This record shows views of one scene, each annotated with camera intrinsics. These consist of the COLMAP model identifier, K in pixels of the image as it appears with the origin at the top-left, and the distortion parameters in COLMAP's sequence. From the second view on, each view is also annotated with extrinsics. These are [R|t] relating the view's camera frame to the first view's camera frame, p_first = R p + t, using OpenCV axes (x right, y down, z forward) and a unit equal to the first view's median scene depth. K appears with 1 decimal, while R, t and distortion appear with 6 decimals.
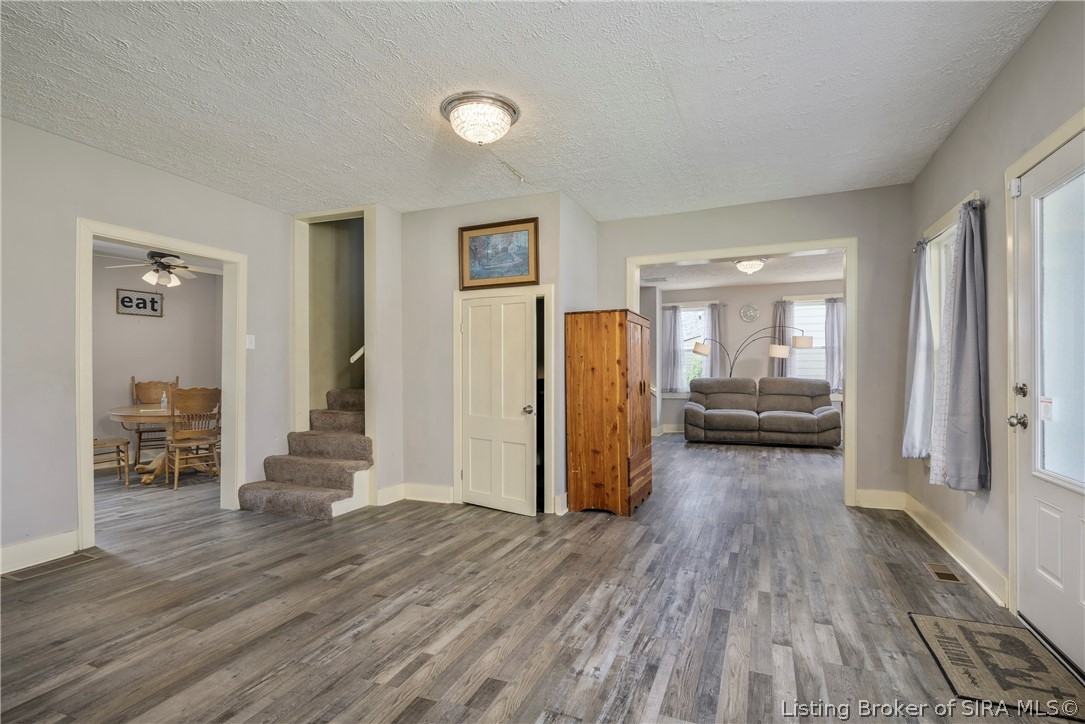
lens RADIAL K [[528.5, 0, 547.8], [0, 528.5, 364.7], [0, 0, 1]] dist [-0.003430, 0.000168]
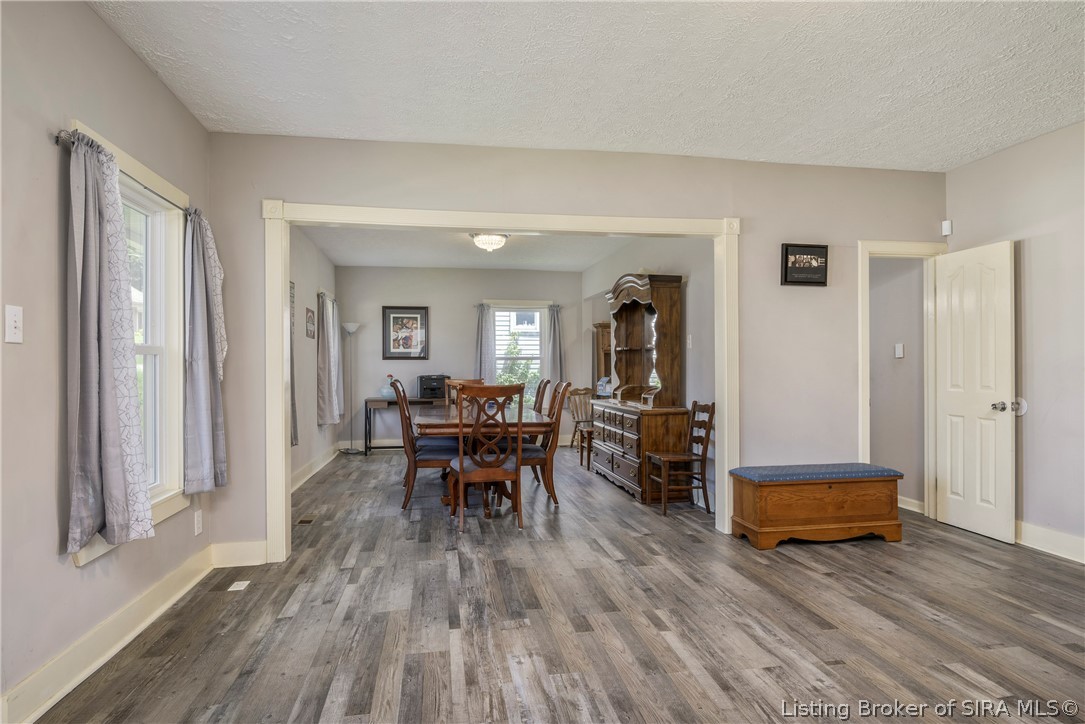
lens RADIAL K [[587.0, 0, 550.3], [0, 587.0, 364.7], [0, 0, 1]] dist [0.000438, -0.000322]
pose [[-0.836623, 0.004845, -0.547757, 0.548753], [0.007924, 0.999963, -0.003258, 0.002718], [0.547721, -0.007066, -0.836631, 1.643538]]
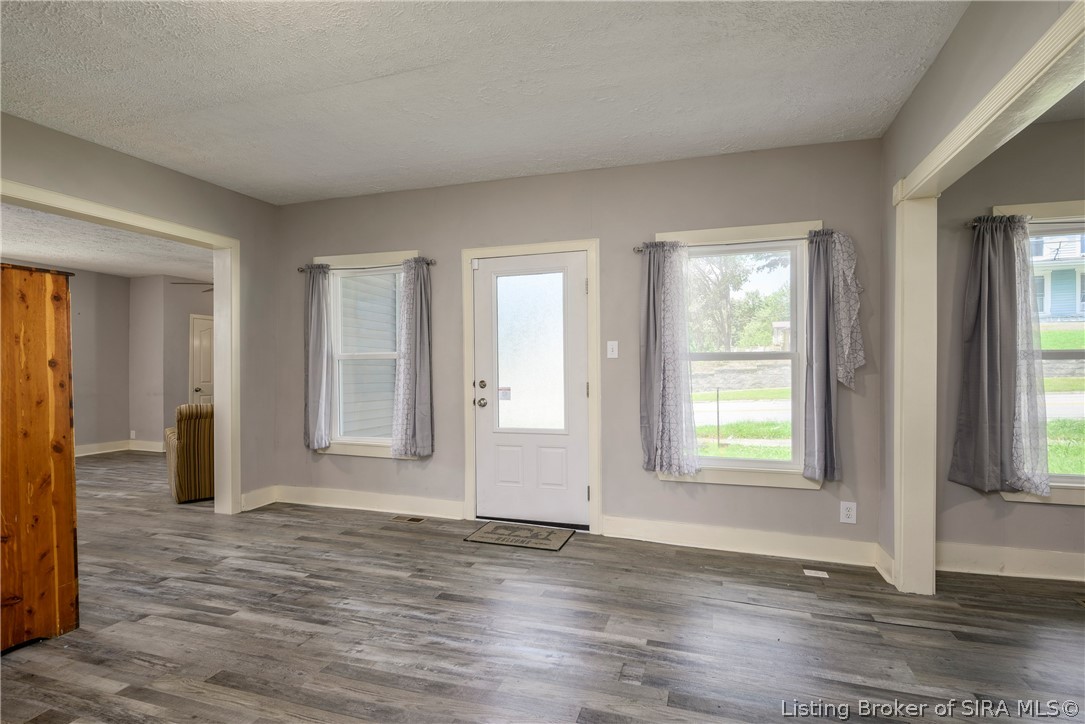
lens RADIAL K [[528.5, 0, 545.3], [0, 528.5, 367.5], [0, 0, 1]] dist [-0.003430, 0.000168]
pose [[-0.076016, 0.004997, 0.997094, -0.796989], [-0.000646, 0.999987, -0.005061, 0.002341], [-0.997106, -0.001029, -0.076011, 0.899385]]
